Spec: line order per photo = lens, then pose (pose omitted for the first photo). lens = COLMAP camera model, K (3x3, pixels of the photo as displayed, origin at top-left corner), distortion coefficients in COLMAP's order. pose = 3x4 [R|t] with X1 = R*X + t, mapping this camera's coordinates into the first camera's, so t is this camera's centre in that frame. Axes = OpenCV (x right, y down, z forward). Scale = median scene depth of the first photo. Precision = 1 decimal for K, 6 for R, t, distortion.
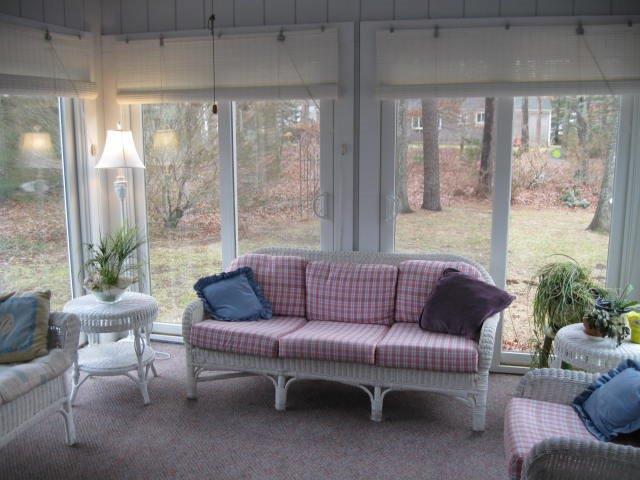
lens RADIAL K [[654.1, 0, 317.8], [0, 654.1, 260.4], [0, 0, 1]] dist [-0.105973, 0.000000]
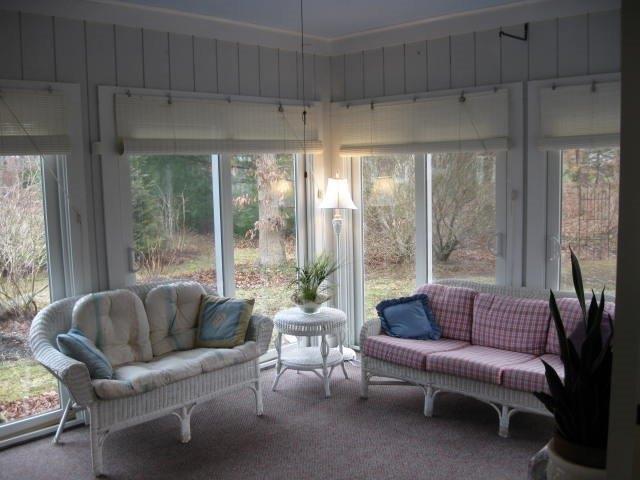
lens RADIAL K [[655.6, 0, 313.3], [0, 655.6, 253.5], [0, 0, 1]] dist [-0.106651, 0.000000]
pose [[0.879533, 0.039131, -0.474227, 0.281765], [-0.069091, 0.996553, -0.045911, 0.004877], [0.470796, 0.073145, 0.879205, -0.137806]]
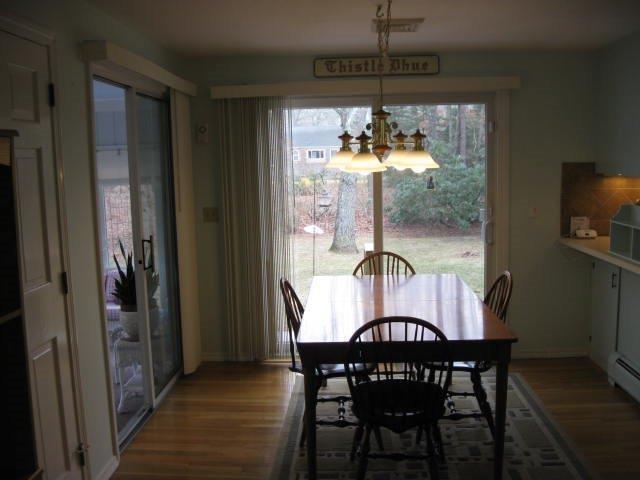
lens RADIAL K [[654.1, 0, 320.8], [0, 654.1, 244.1], [0, 0, 1]] dist [-0.105973, 0.000000]
pose [[0.975665, -0.052555, 0.212876, 0.342762], [0.068304, 0.995391, -0.067315, 0.094279], [-0.208357, 0.080218, 0.974758, -0.995940]]
